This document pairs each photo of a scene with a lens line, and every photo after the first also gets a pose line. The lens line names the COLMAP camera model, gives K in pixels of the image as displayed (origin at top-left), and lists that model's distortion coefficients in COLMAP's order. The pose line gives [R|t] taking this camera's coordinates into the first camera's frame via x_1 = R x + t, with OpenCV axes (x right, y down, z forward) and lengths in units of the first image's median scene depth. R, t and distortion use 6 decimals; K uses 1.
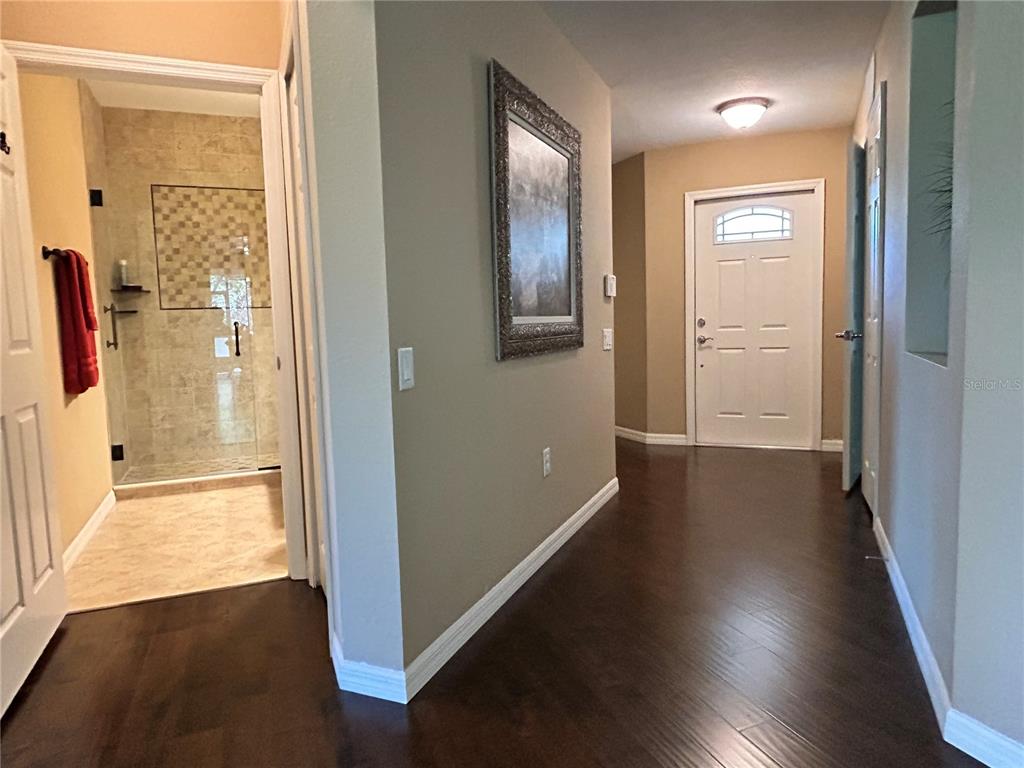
lens RADIAL K [[654.6, 0, 512.0], [0, 654.6, 384.0], [0, 0, 1]] dist [0.002532, -0.000373]
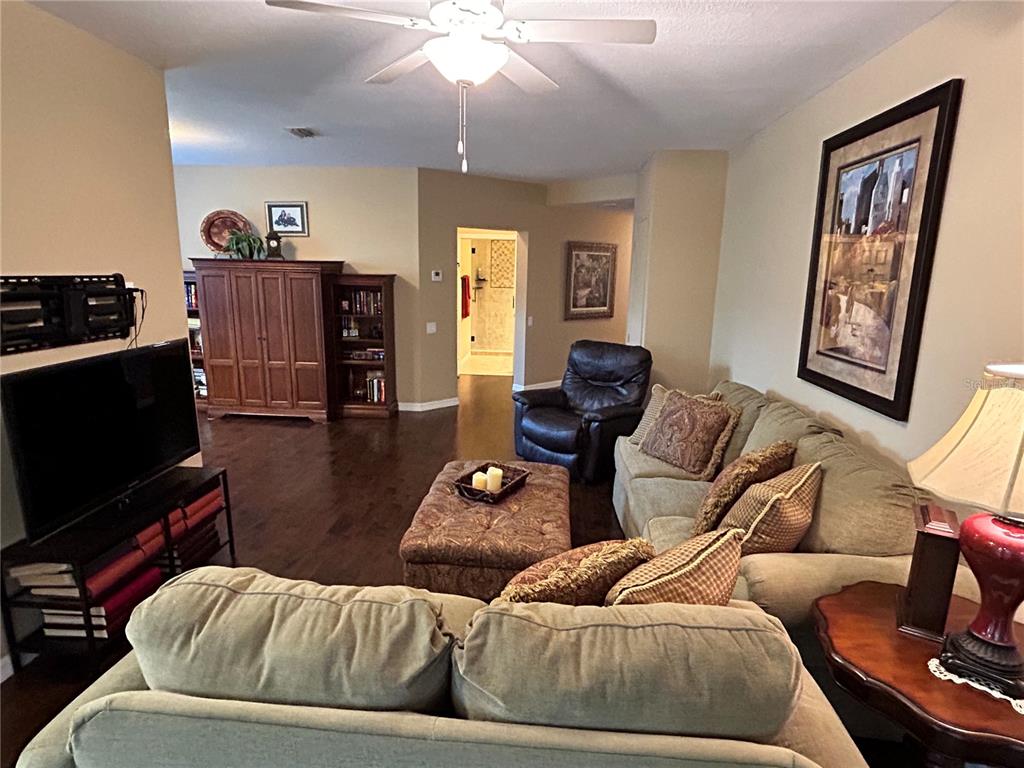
lens RADIAL K [[558.5, 0, 512.0], [0, 558.5, 384.0], [0, 0, 1]] dist [-0.000153, -0.000009]
pose [[0.886077, 0.143082, -0.440902, 0.614444], [-0.088102, 0.985814, 0.142859, -0.057404], [0.455088, -0.087740, 0.886113, -1.036462]]
